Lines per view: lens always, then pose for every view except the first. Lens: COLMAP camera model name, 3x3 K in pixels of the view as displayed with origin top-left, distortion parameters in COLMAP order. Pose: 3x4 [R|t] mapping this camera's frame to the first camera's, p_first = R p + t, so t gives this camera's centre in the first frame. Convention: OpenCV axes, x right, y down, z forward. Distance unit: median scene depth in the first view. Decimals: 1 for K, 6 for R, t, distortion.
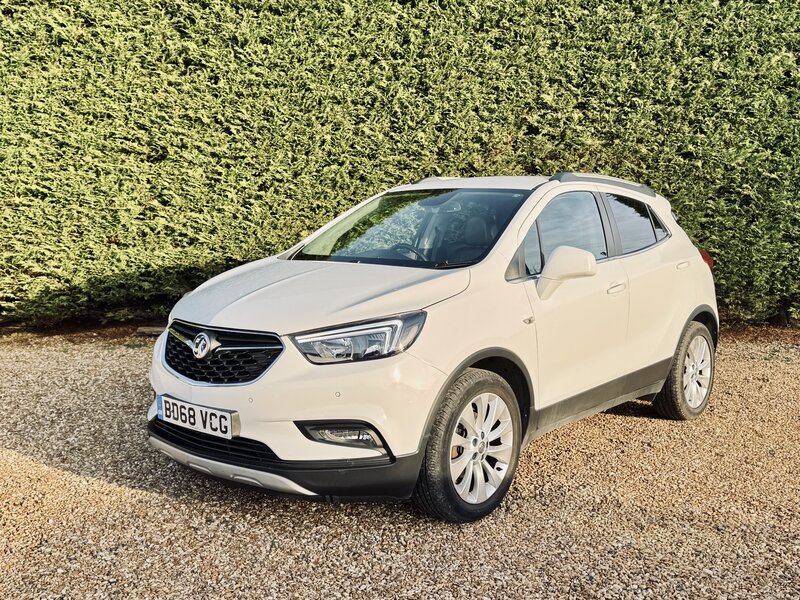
lens RADIAL K [[793.5, 0, 400.0], [0, 793.5, 300.0], [0, 0, 1]] dist [0.192539, -0.403872]
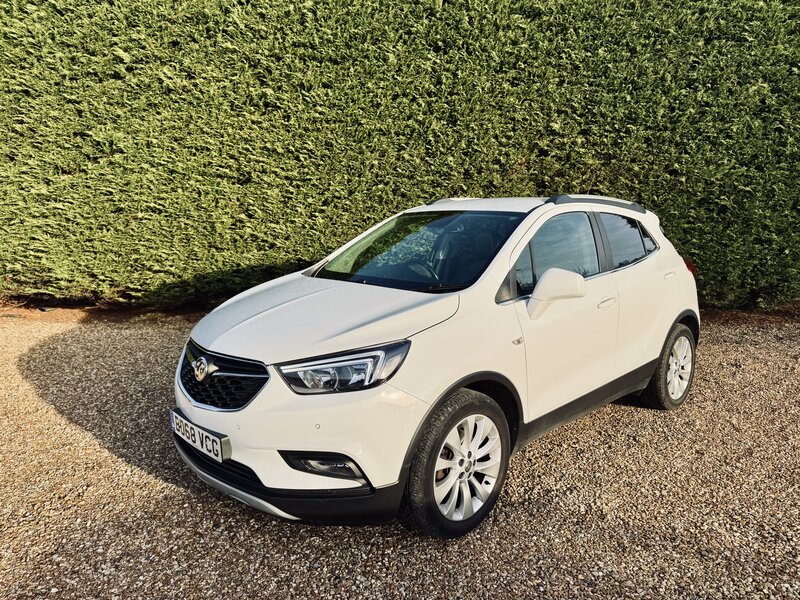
lens RADIAL K [[566.7, 0, 399.1], [0, 566.7, 305.1], [0, 0, 1]] dist [0.076778, -0.099006]
pose [[0.995422, 0.006999, -0.095322, 0.033169], [-0.002177, 0.998717, 0.050589, -0.024875], [0.095554, -0.050150, 0.994160, 0.106539]]
